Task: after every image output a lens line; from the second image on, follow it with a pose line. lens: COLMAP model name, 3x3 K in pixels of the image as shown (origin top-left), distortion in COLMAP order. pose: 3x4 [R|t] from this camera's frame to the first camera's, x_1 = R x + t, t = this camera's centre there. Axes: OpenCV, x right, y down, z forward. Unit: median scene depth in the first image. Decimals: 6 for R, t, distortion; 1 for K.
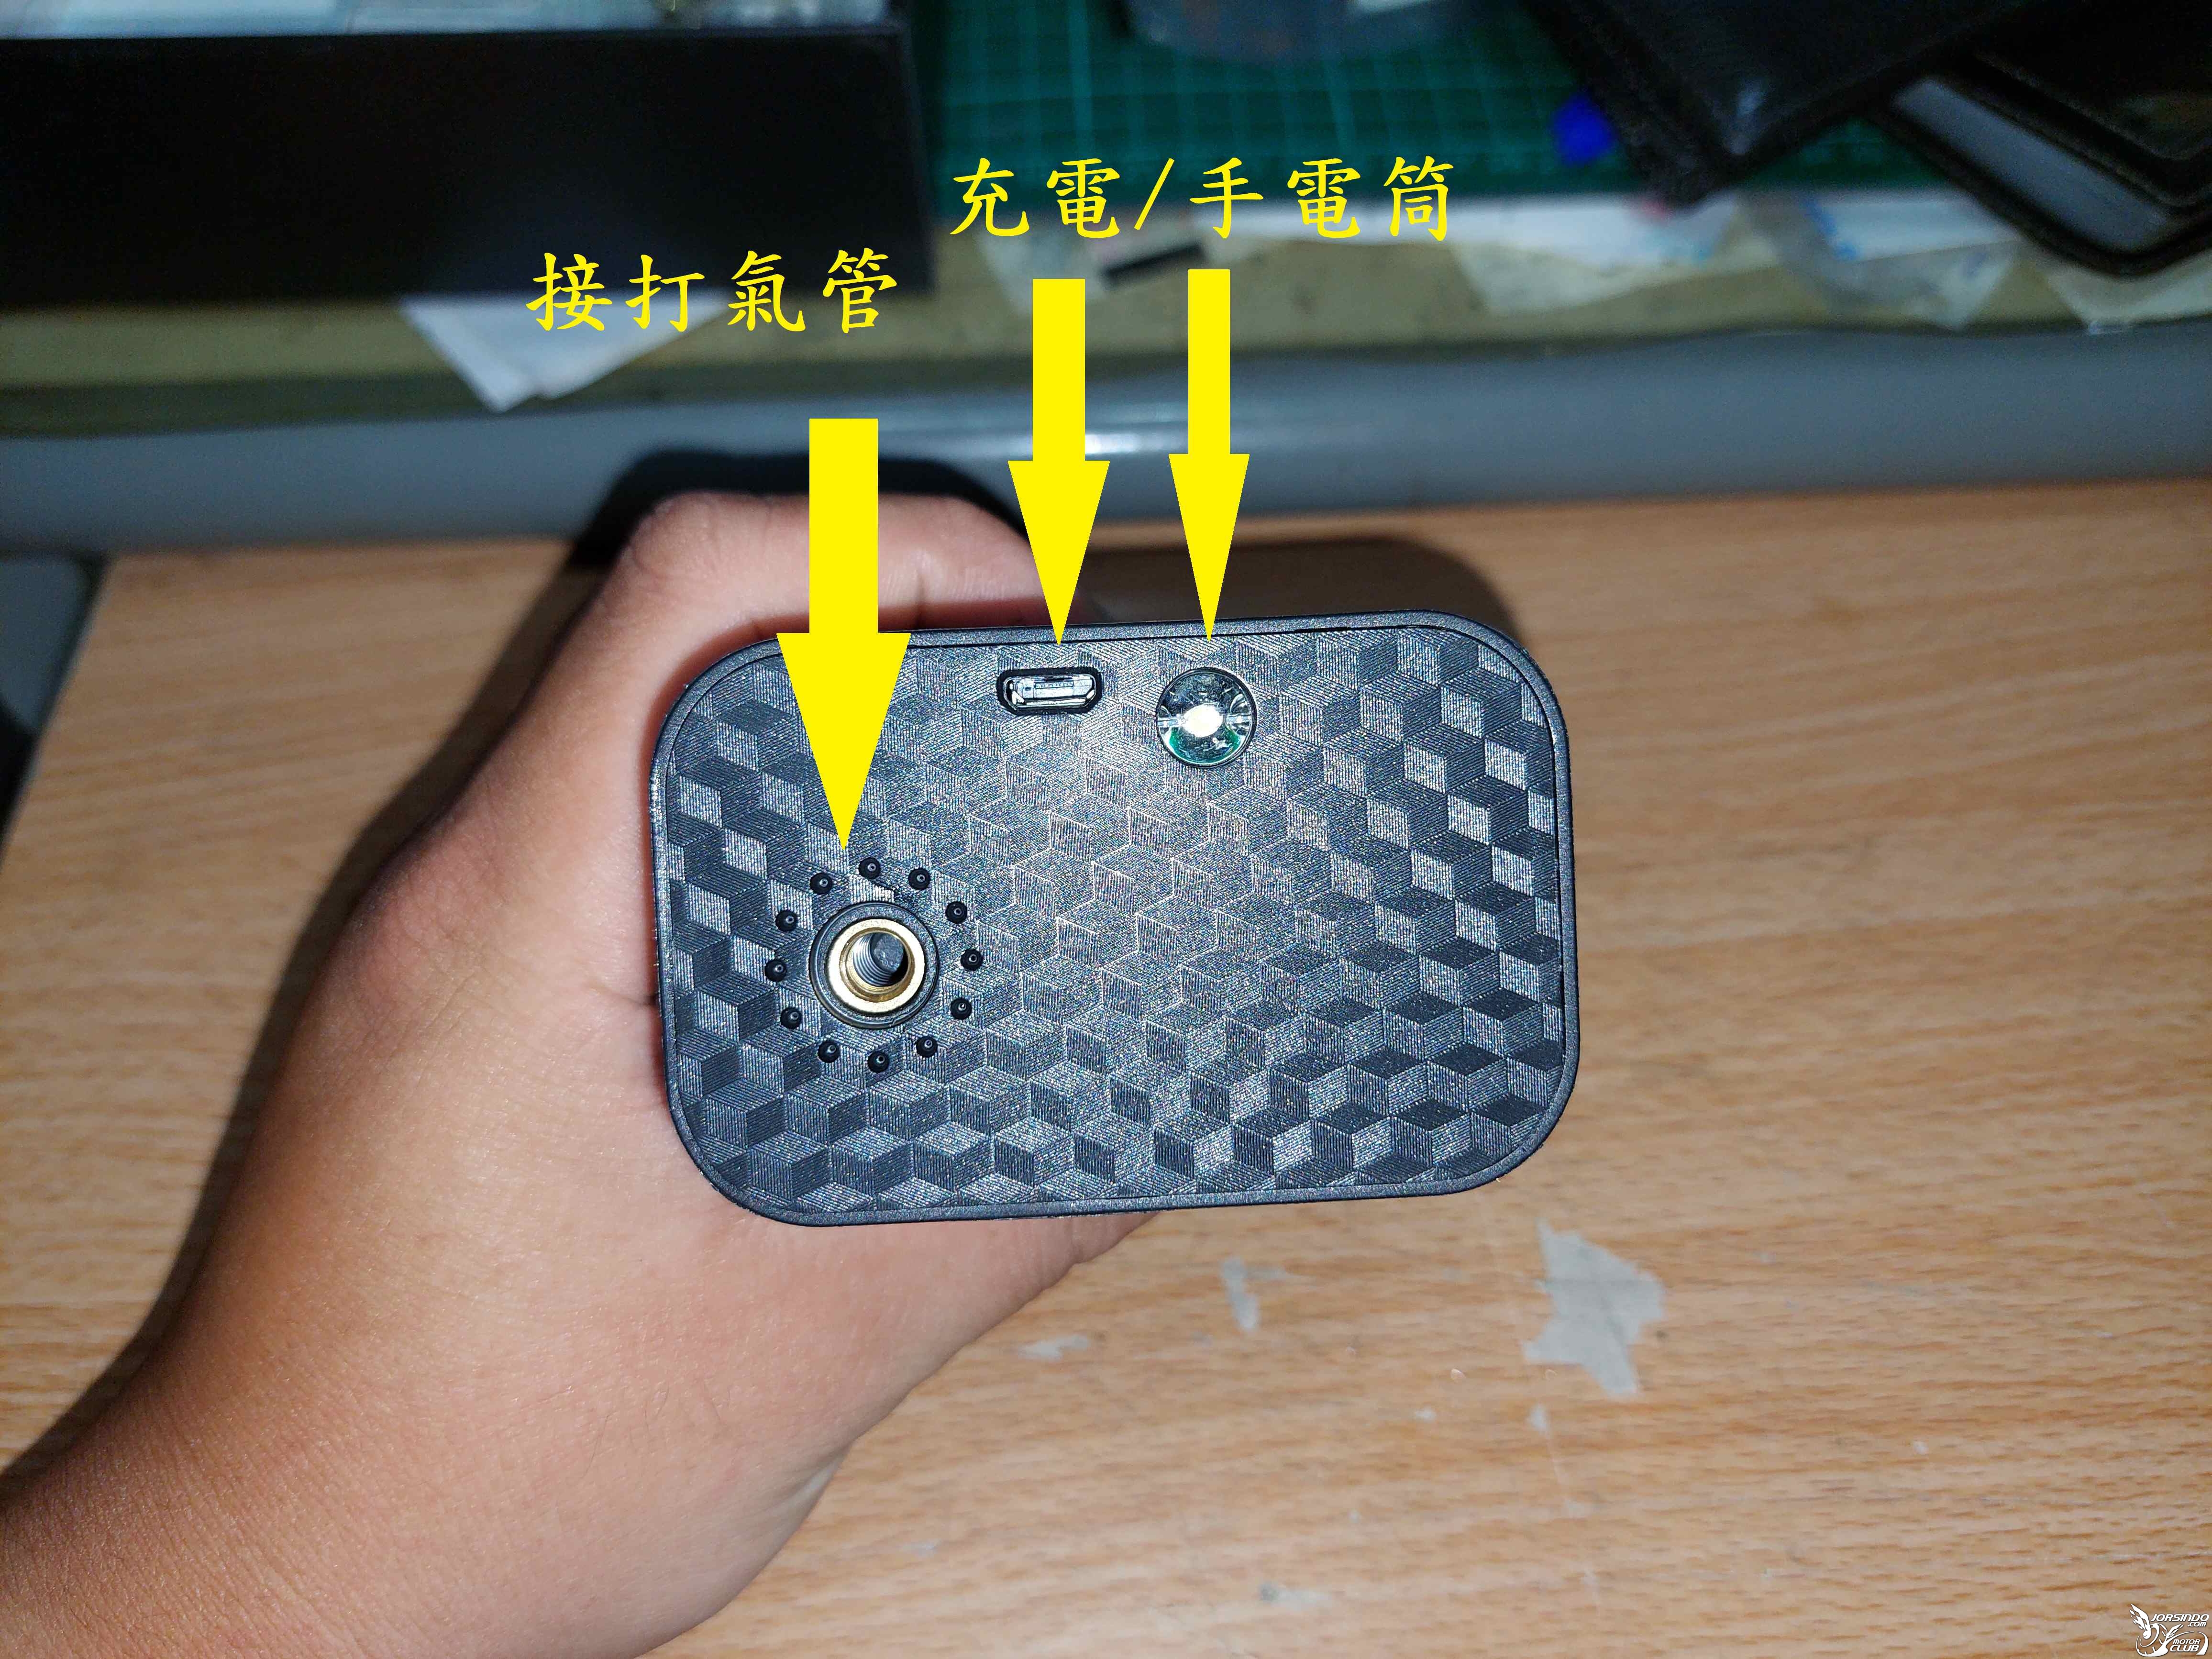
lens RADIAL K [[1668.3, 0, 1106.4], [0, 1668.3, 824.7], [0, 0, 1]] dist [-0.027277, -0.000171]
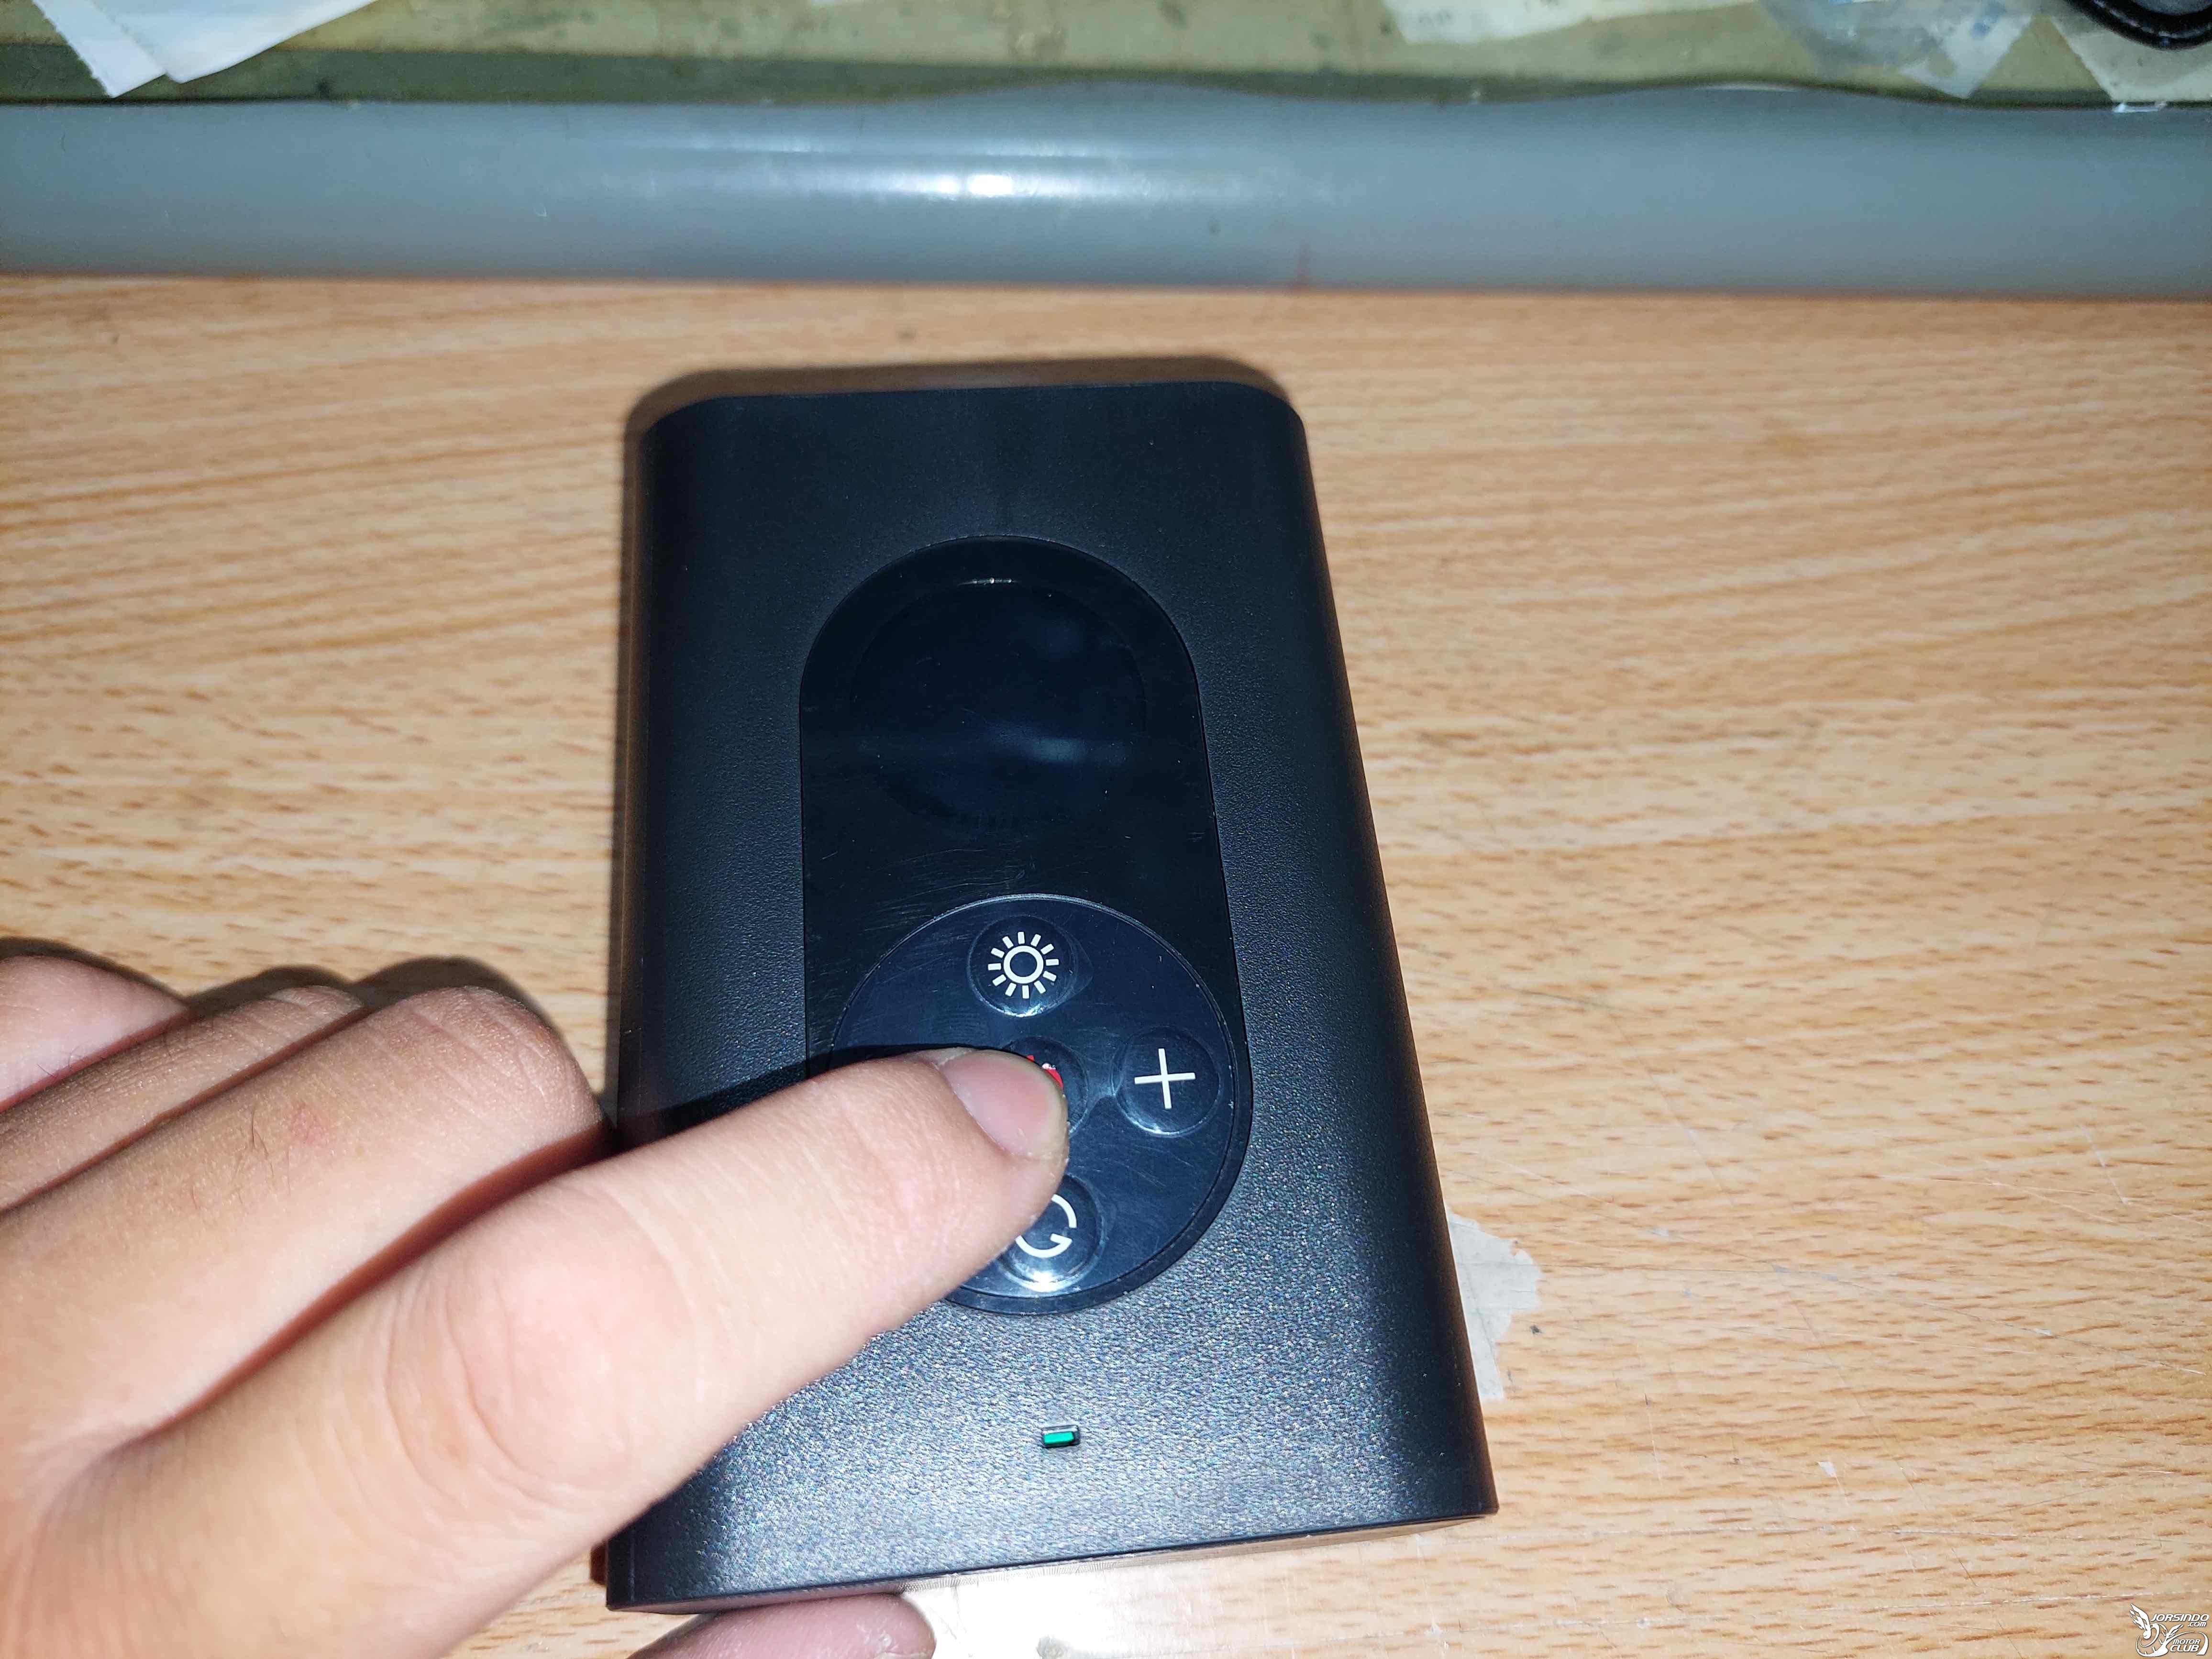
lens RADIAL K [[1656.3, 0, 1113.6], [0, 1656.3, 809.1], [0, 0, 1]] dist [-0.008514, -0.025770]
pose [[0.996586, 0.026933, 0.078045, 0.050421], [-0.036977, 0.990791, 0.130257, -0.051618], [-0.073818, -0.132698, 0.988404, 0.226289]]
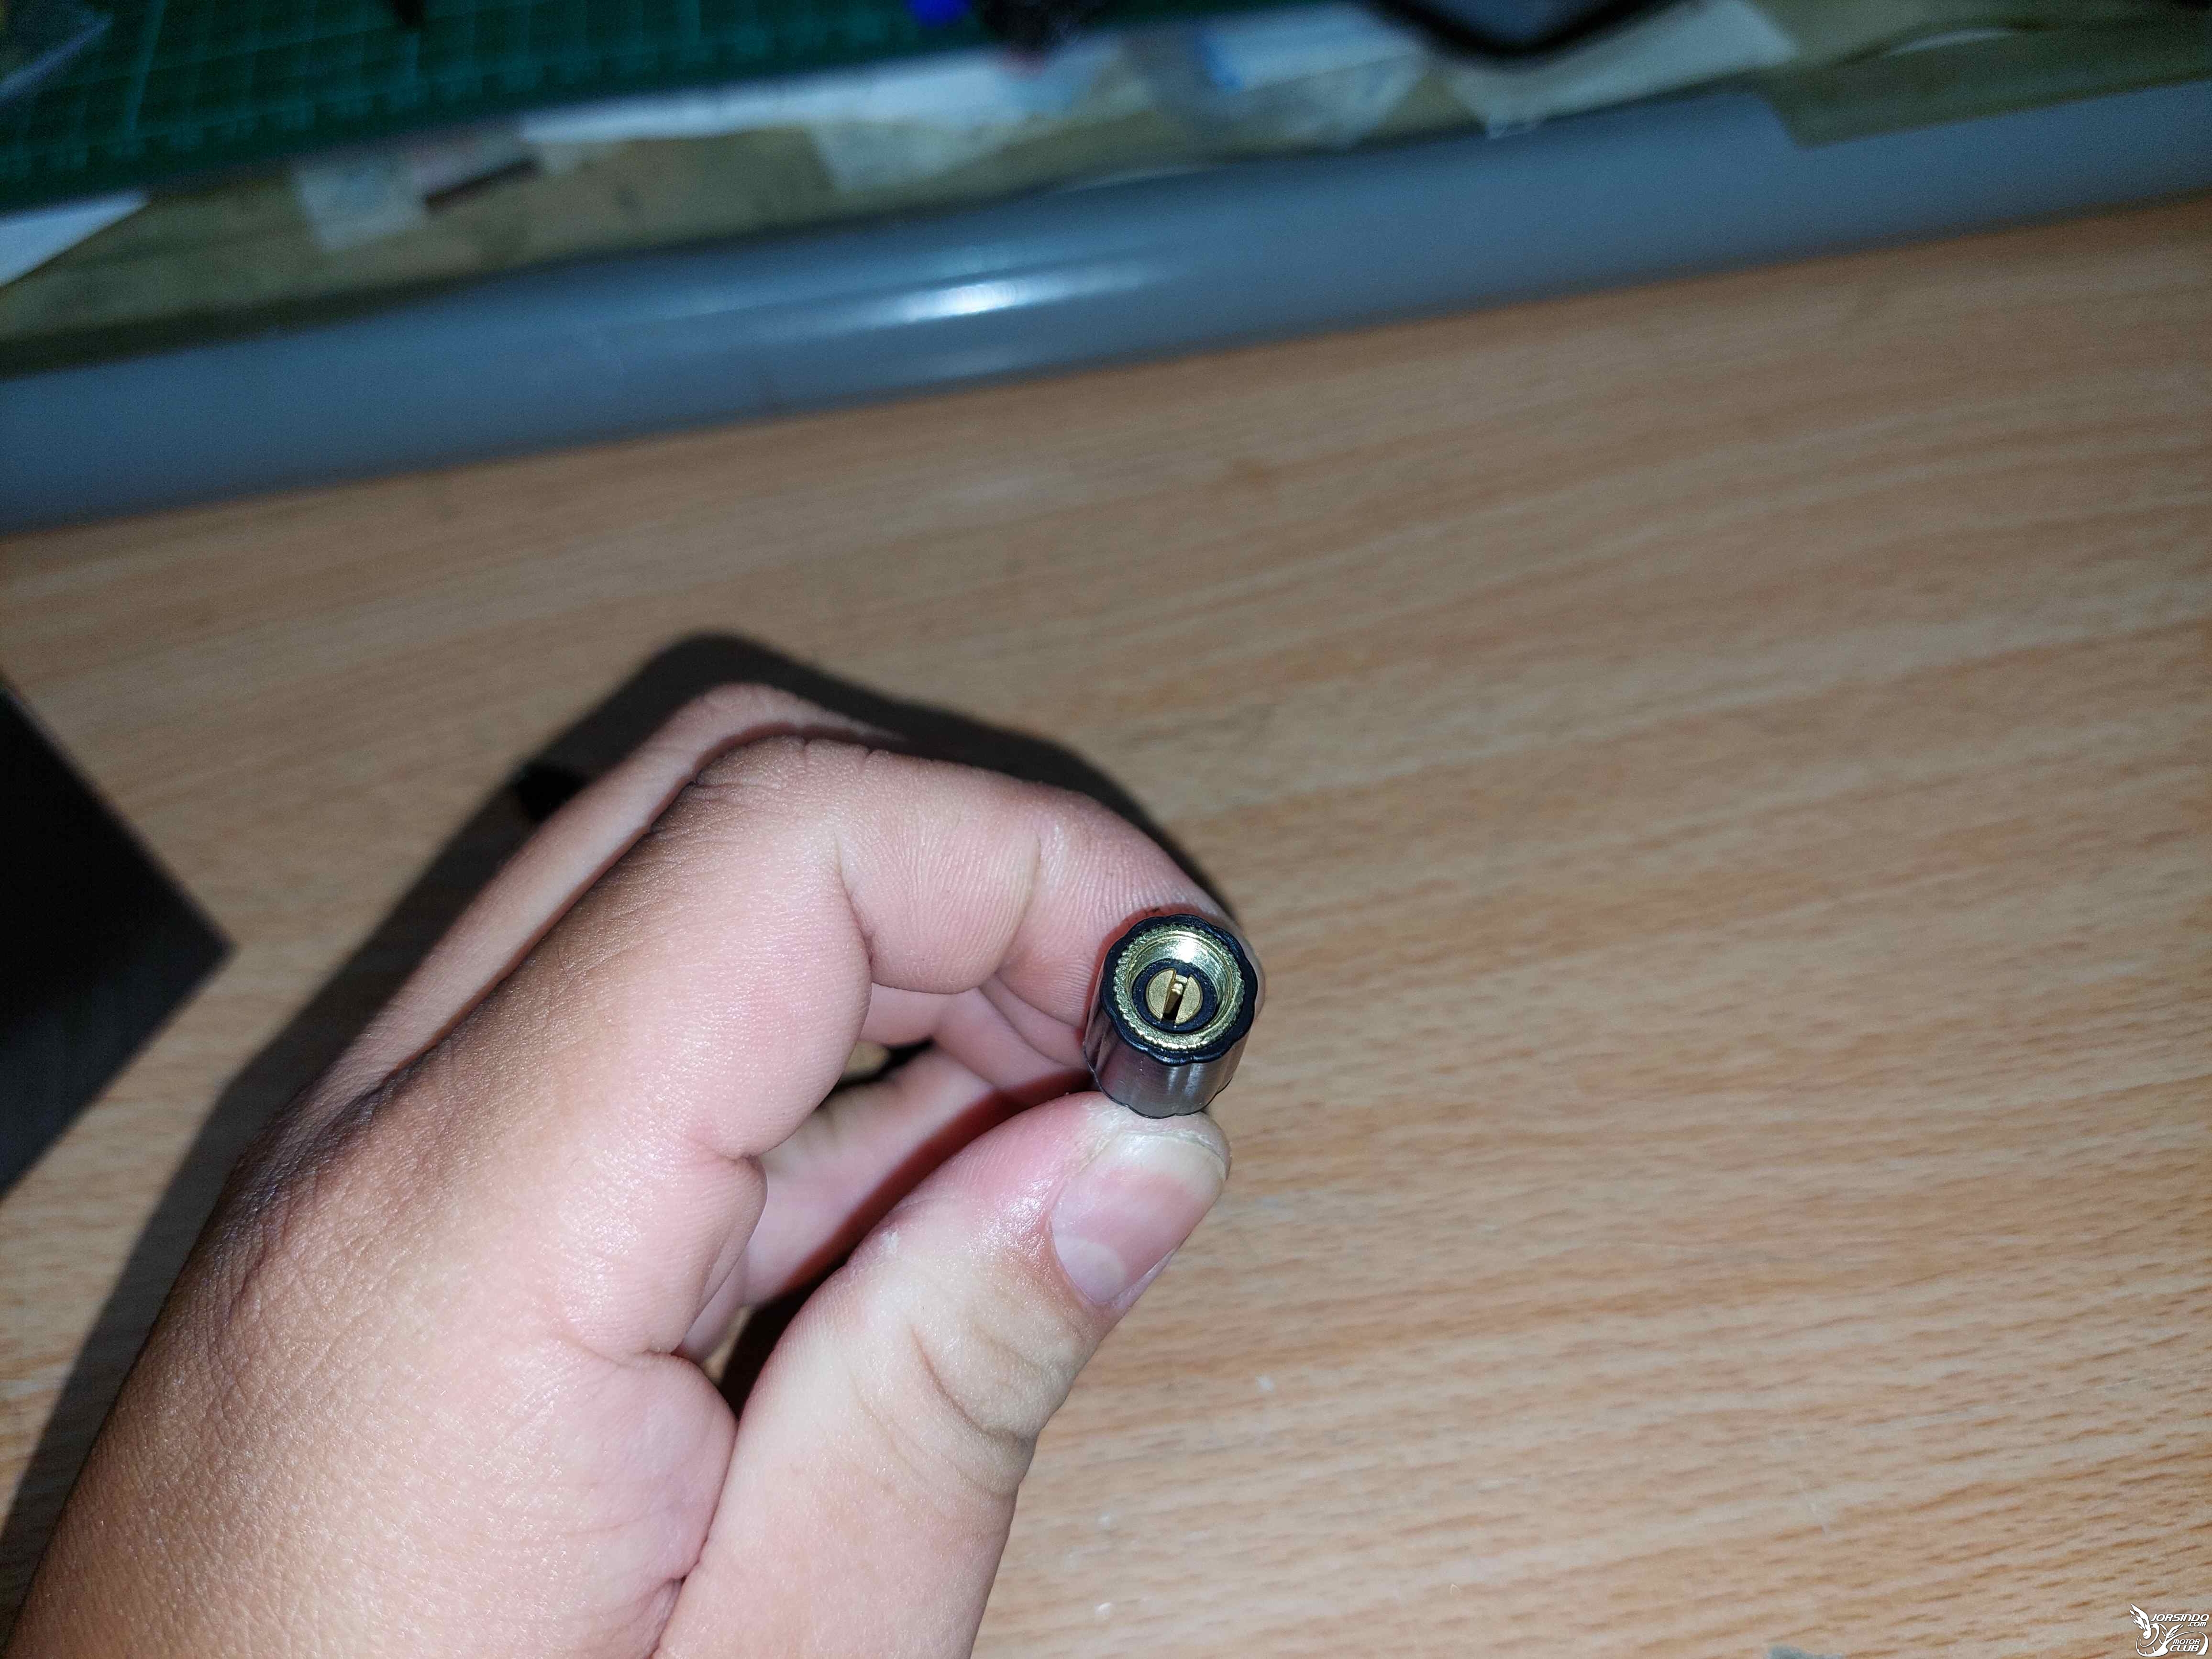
lens RADIAL K [[1677.0, 0, 1090.1], [0, 1677.0, 828.0], [0, 0, 1]] dist [-0.025885, -0.005987]
pose [[0.992970, -0.116468, 0.021089, 0.399003], [0.116921, 0.992904, -0.021713, 0.094598], [-0.018411, 0.024026, 0.999542, 0.122180]]
